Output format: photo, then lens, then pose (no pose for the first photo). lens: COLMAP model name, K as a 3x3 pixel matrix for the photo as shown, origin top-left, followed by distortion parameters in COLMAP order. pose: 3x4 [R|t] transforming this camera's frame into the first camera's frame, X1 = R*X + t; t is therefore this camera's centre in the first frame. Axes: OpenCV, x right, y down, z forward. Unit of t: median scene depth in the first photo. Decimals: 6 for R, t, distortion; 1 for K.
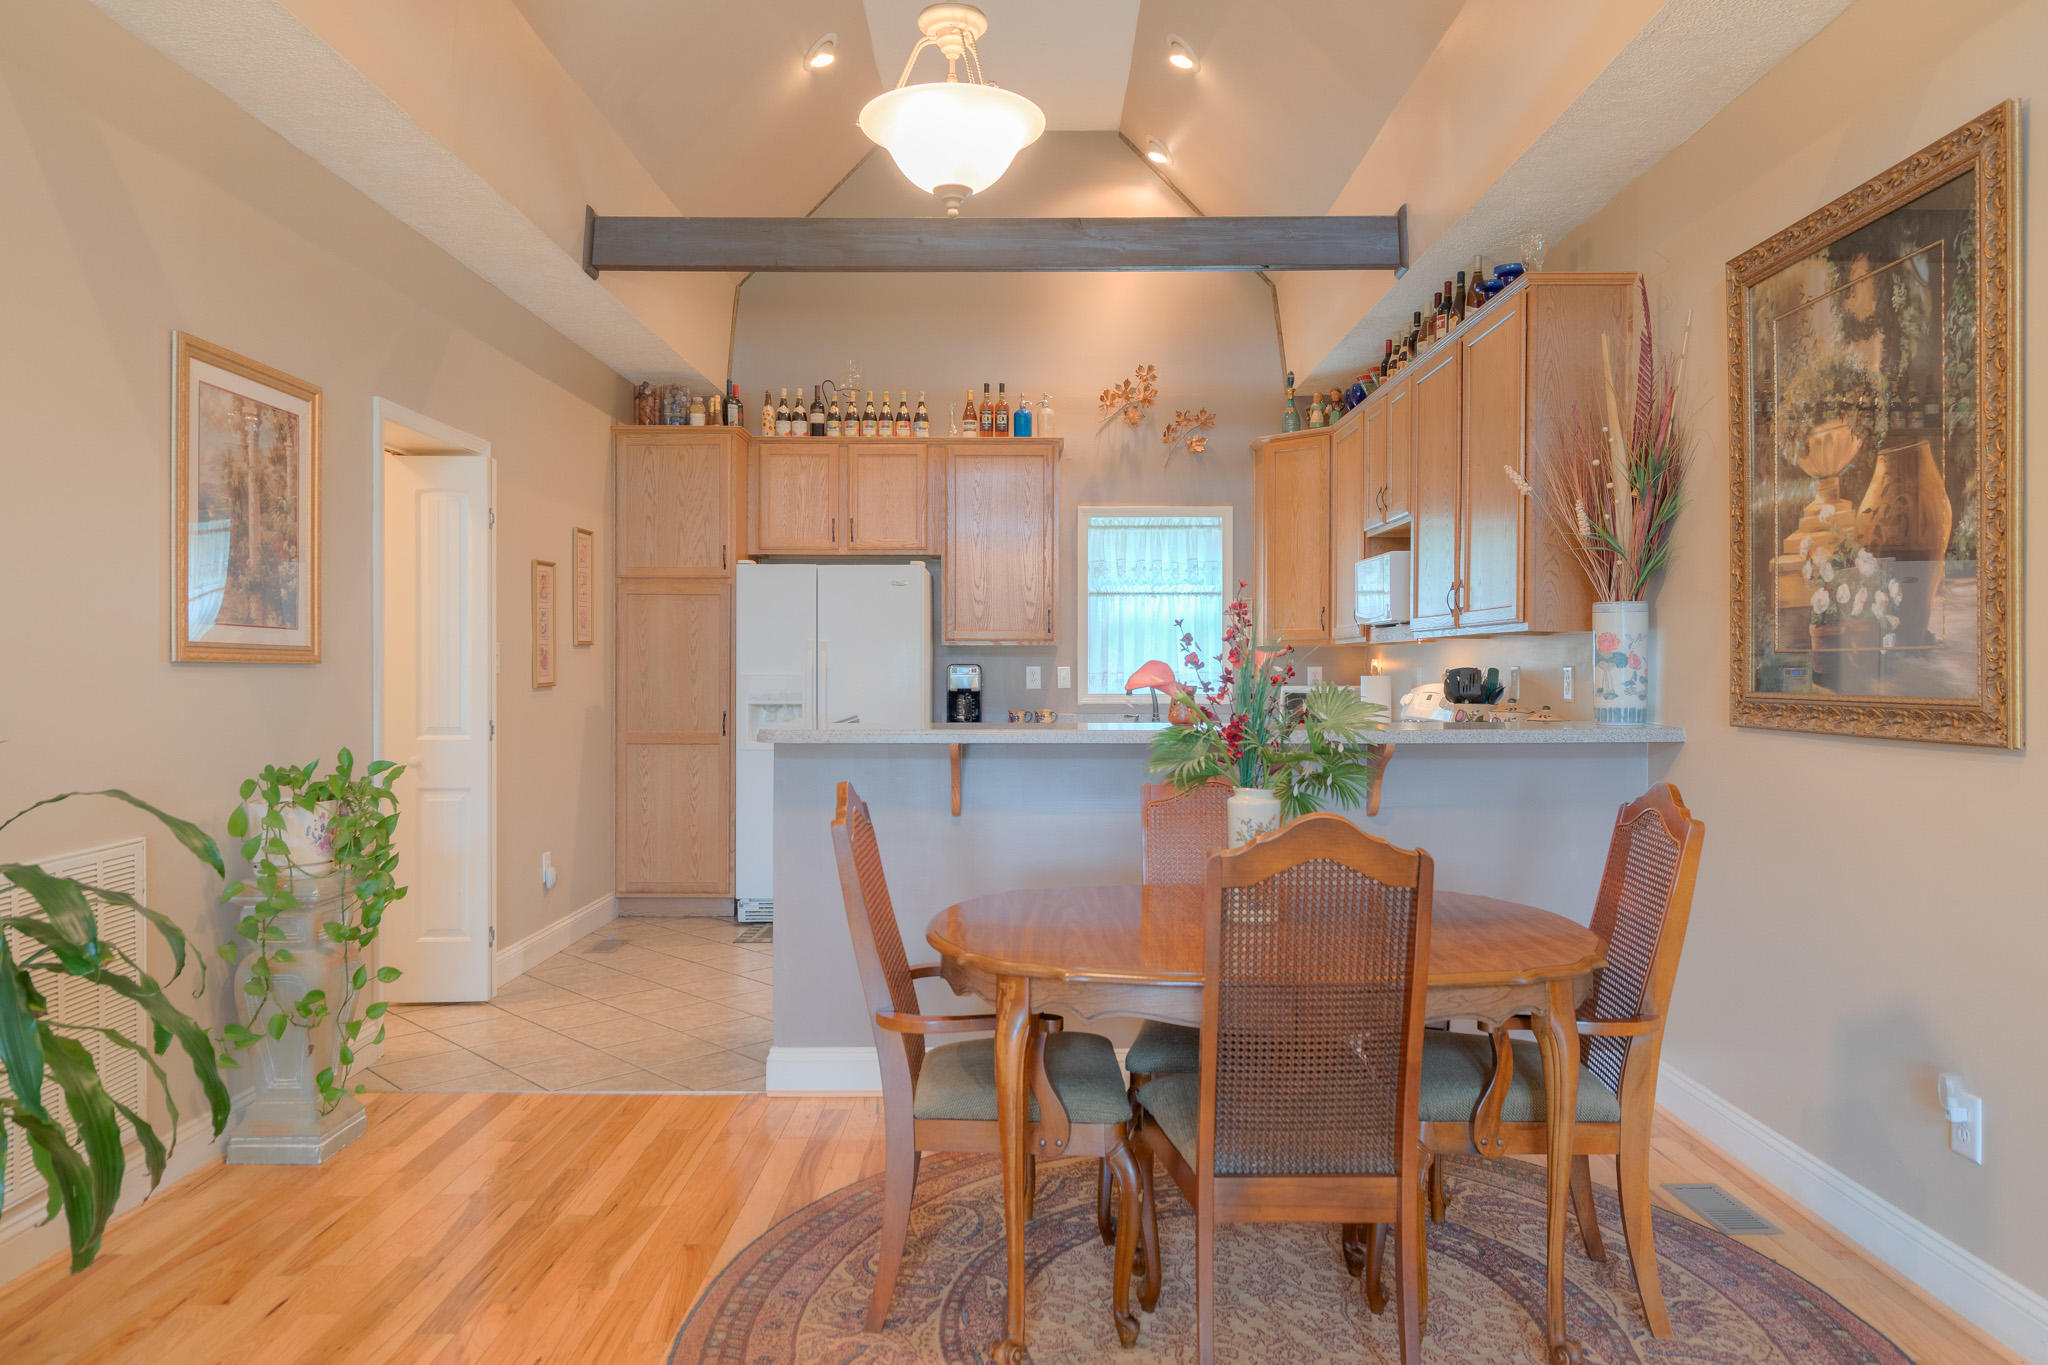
lens RADIAL K [[1391.7, 0, 1050.7], [0, 1391.7, 669.6], [0, 0, 1]] dist [0.002285, -0.000149]
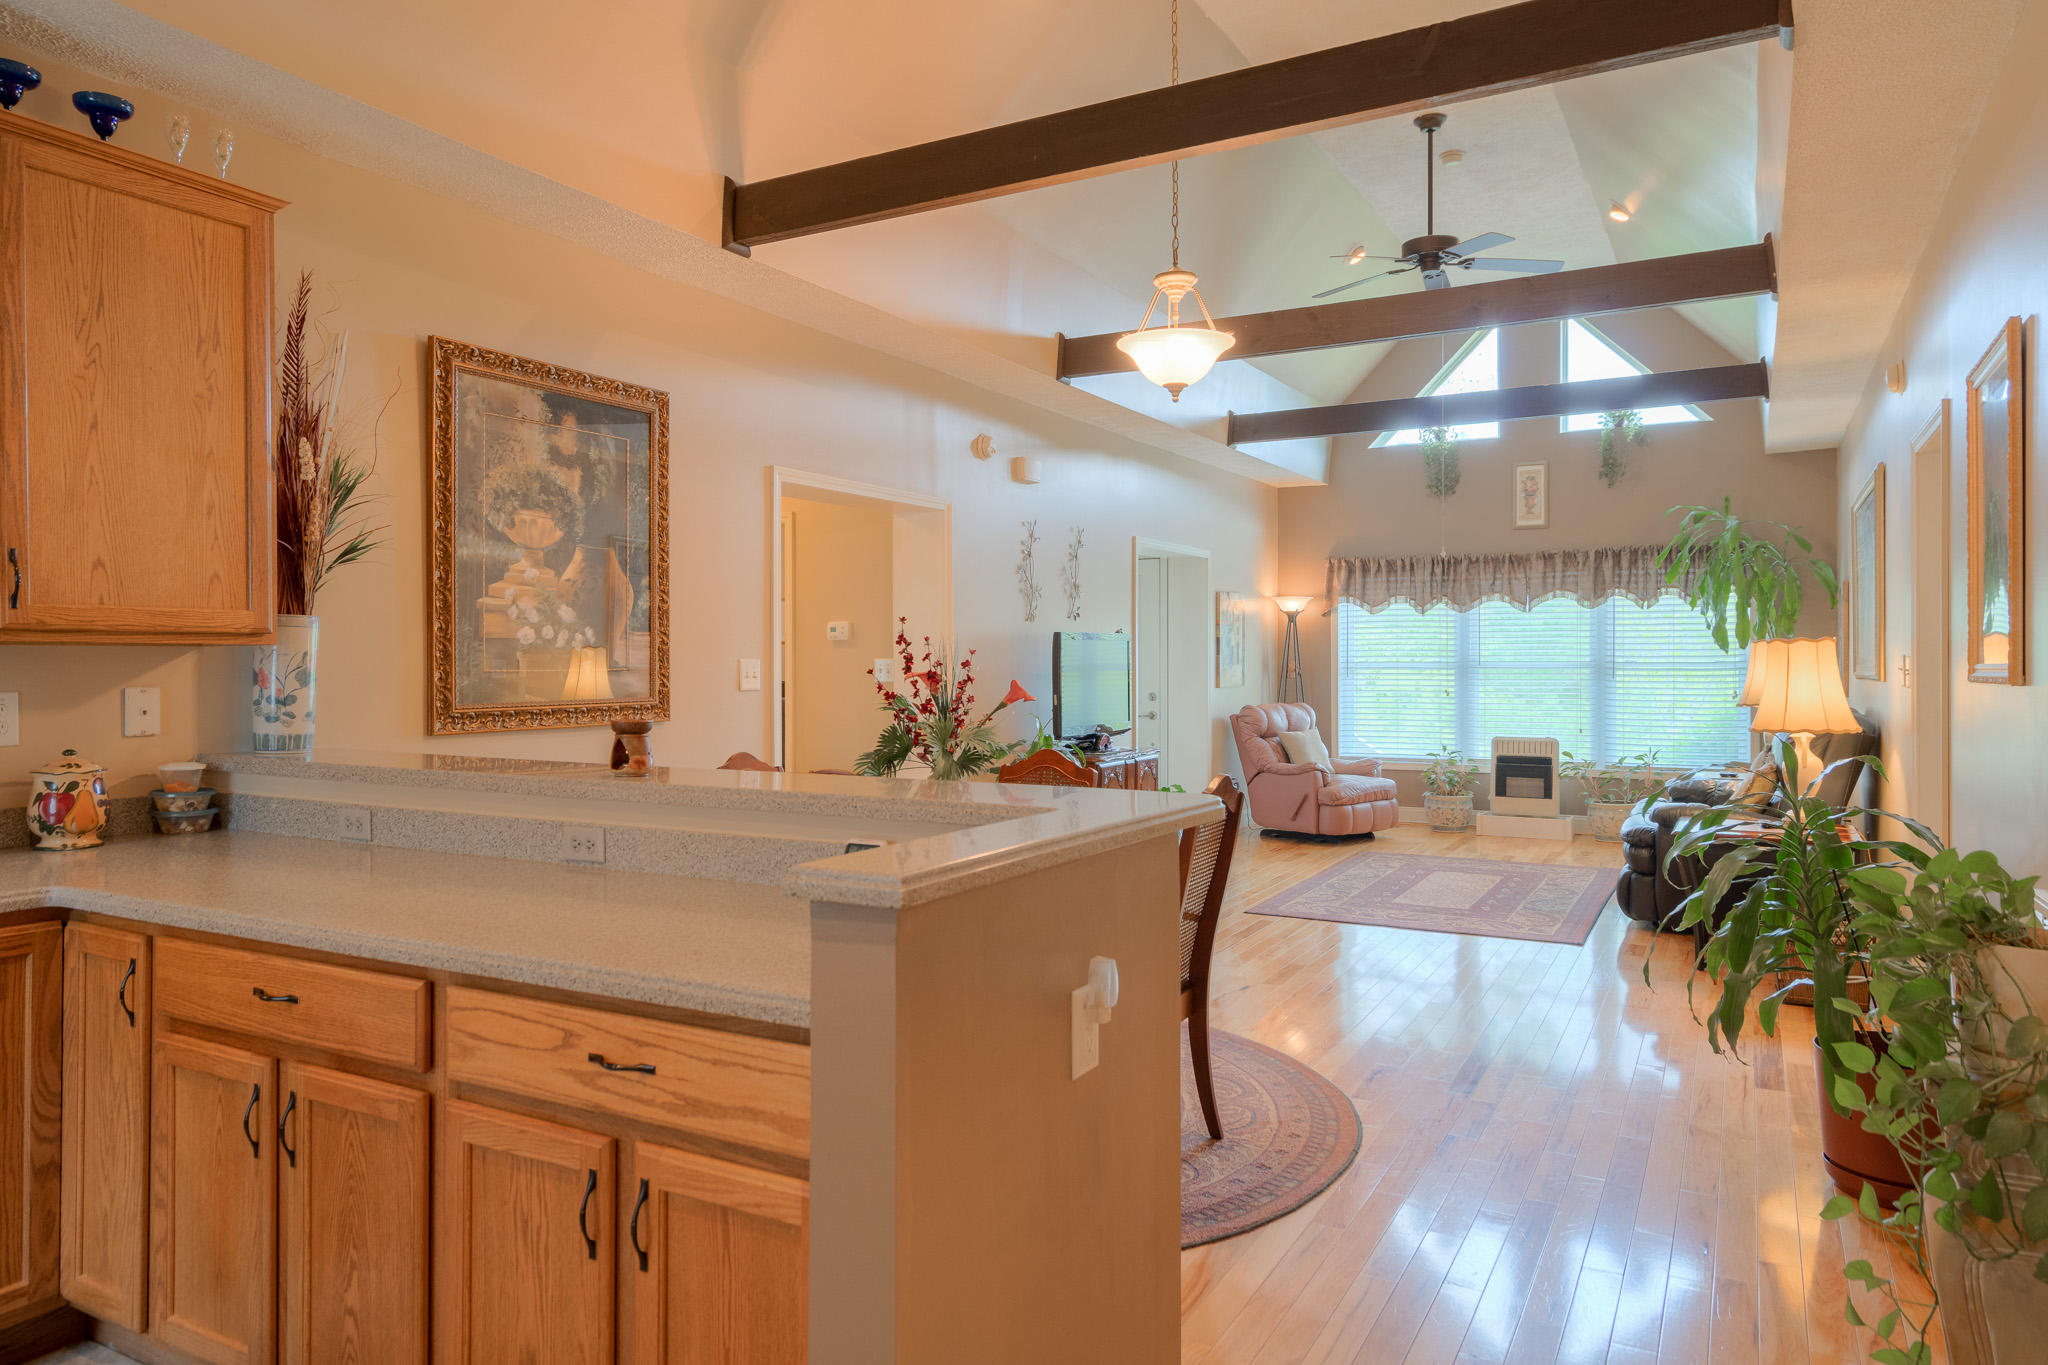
lens RADIAL K [[1301.7, 0, 984.7], [0, 1301.7, 658.0], [0, 0, 1]] dist [0.011178, -0.000094]
pose [[-0.861358, 0.002041, 0.507994, -0.290838], [0.003168, 0.999994, 0.001354, -0.015251], [-0.507988, 0.002776, -0.861359, 1.077161]]
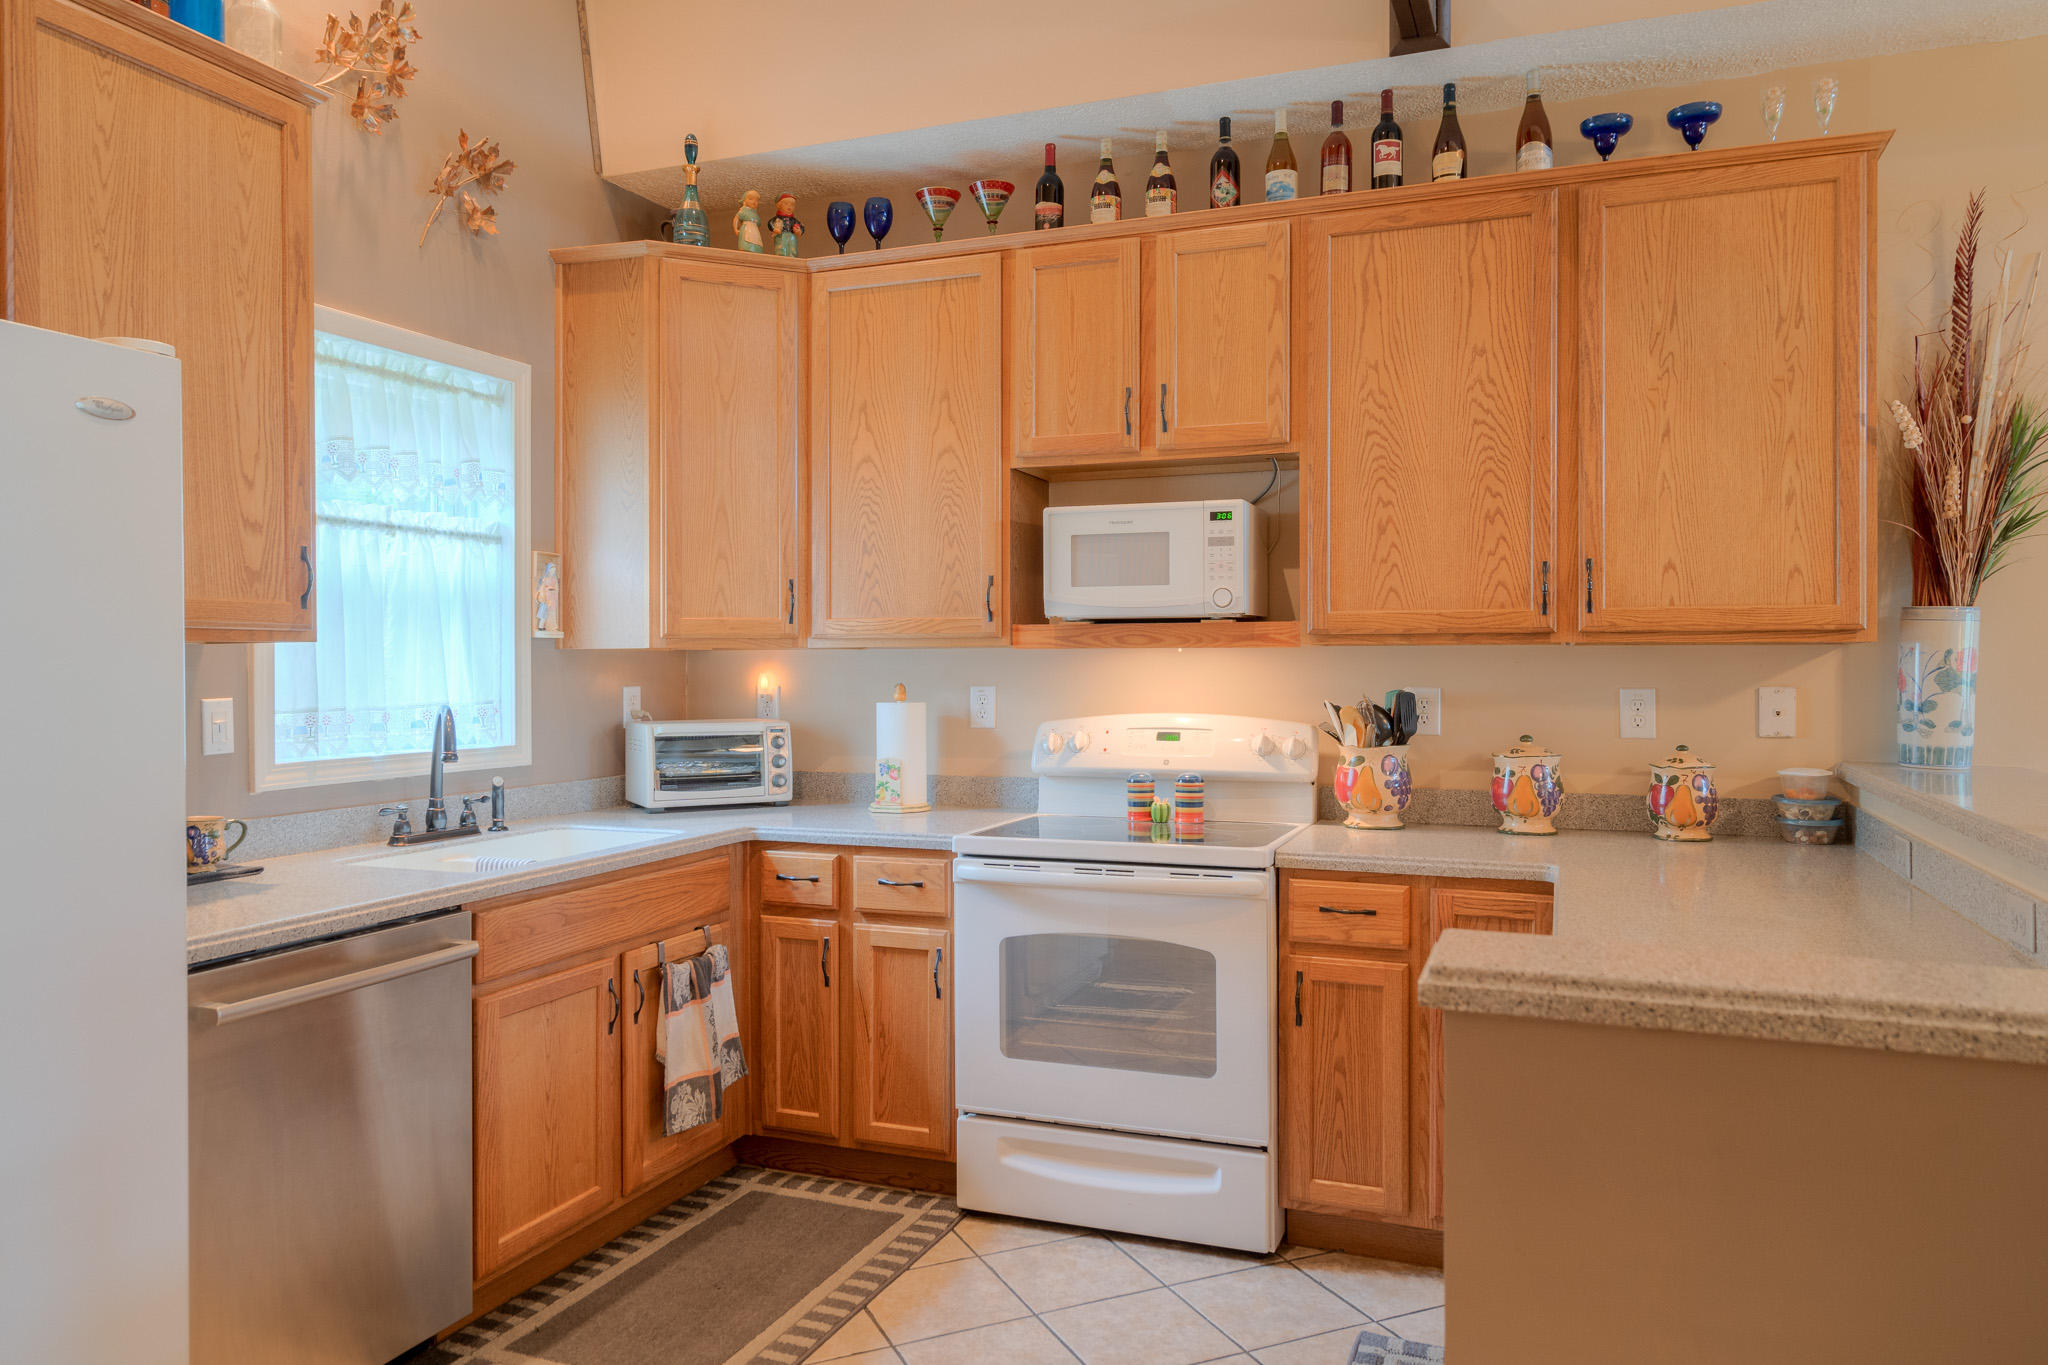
lens RADIAL K [[1391.8, 0, 1046.5], [0, 1391.8, 665.0], [0, 0, 1]] dist [0.005028, 0.002868]
pose [[0.358205, -0.003179, 0.933637, -0.346294], [0.003336, 0.999992, 0.002124, -0.014600], [-0.933637, 0.002354, 0.358213, 0.852002]]
